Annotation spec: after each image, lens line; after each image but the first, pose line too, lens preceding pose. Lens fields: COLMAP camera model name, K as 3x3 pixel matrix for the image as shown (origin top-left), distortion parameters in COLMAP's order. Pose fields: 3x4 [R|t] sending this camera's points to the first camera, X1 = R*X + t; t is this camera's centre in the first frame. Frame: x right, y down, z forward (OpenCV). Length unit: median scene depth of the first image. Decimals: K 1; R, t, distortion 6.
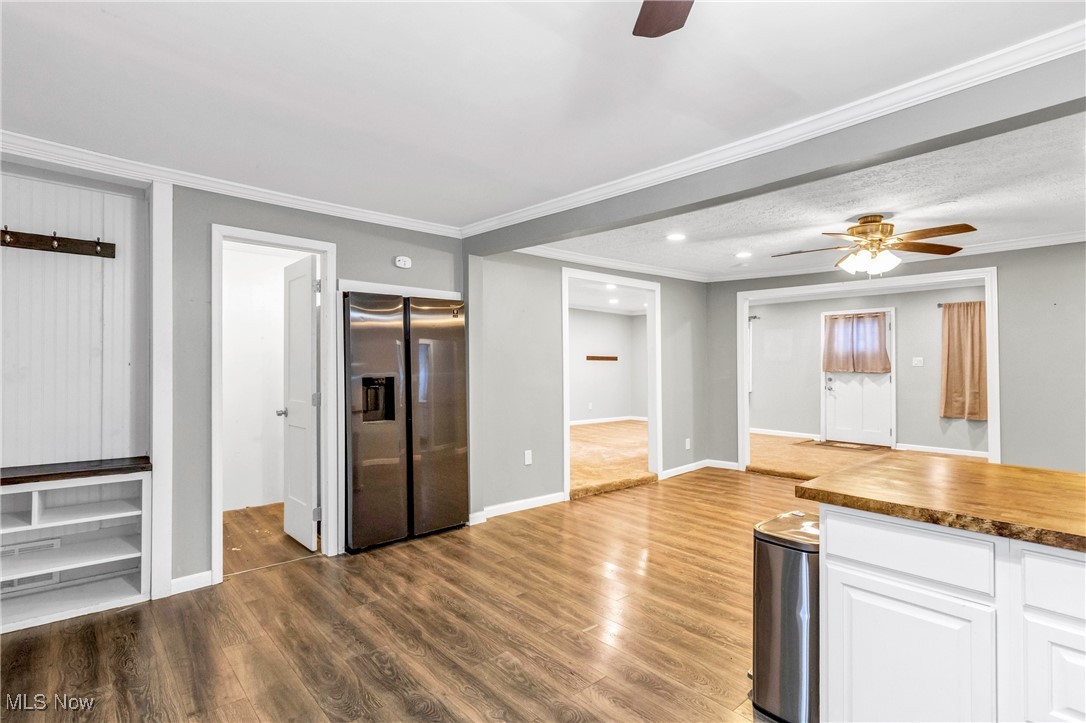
lens RADIAL K [[545.5, 0, 543.0], [0, 545.5, 361.5], [0, 0, 1]] dist [-0.000212, -0.000059]
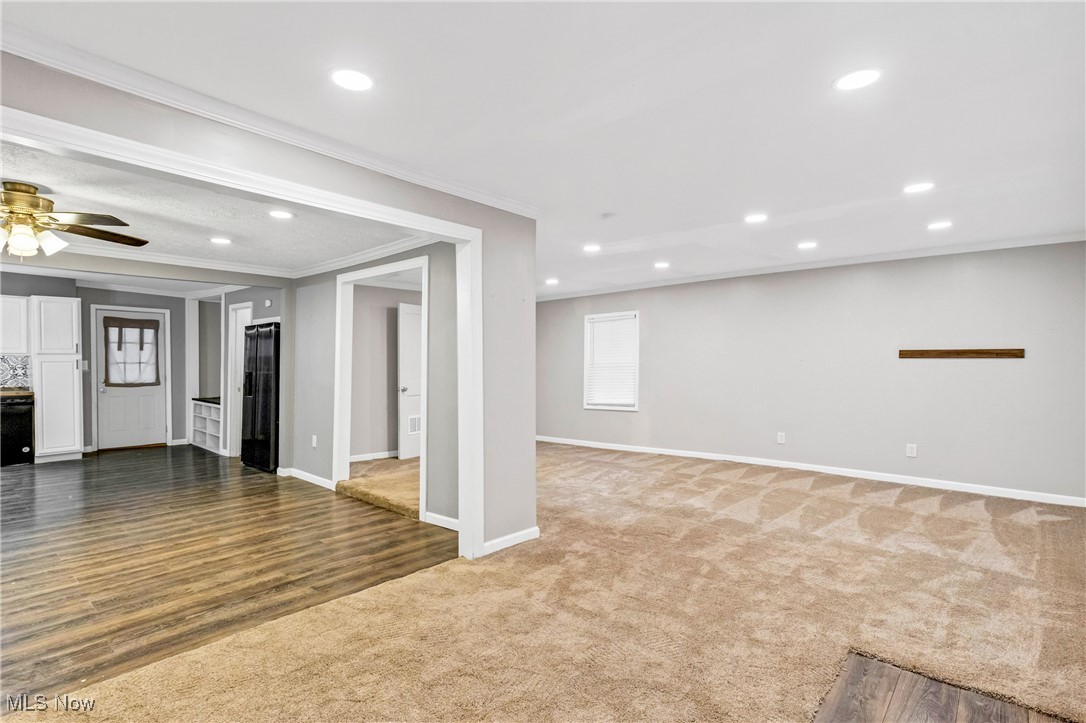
lens RADIAL K [[523.5, 0, 543.0], [0, 523.5, 361.5], [0, 0, 1]] dist [-0.003092, -0.000695]
pose [[0.104175, -0.003608, -0.994552, 0.747574], [0.002758, 0.999991, -0.003339, 0.002064], [0.994555, -0.002395, 0.104184, 0.865857]]
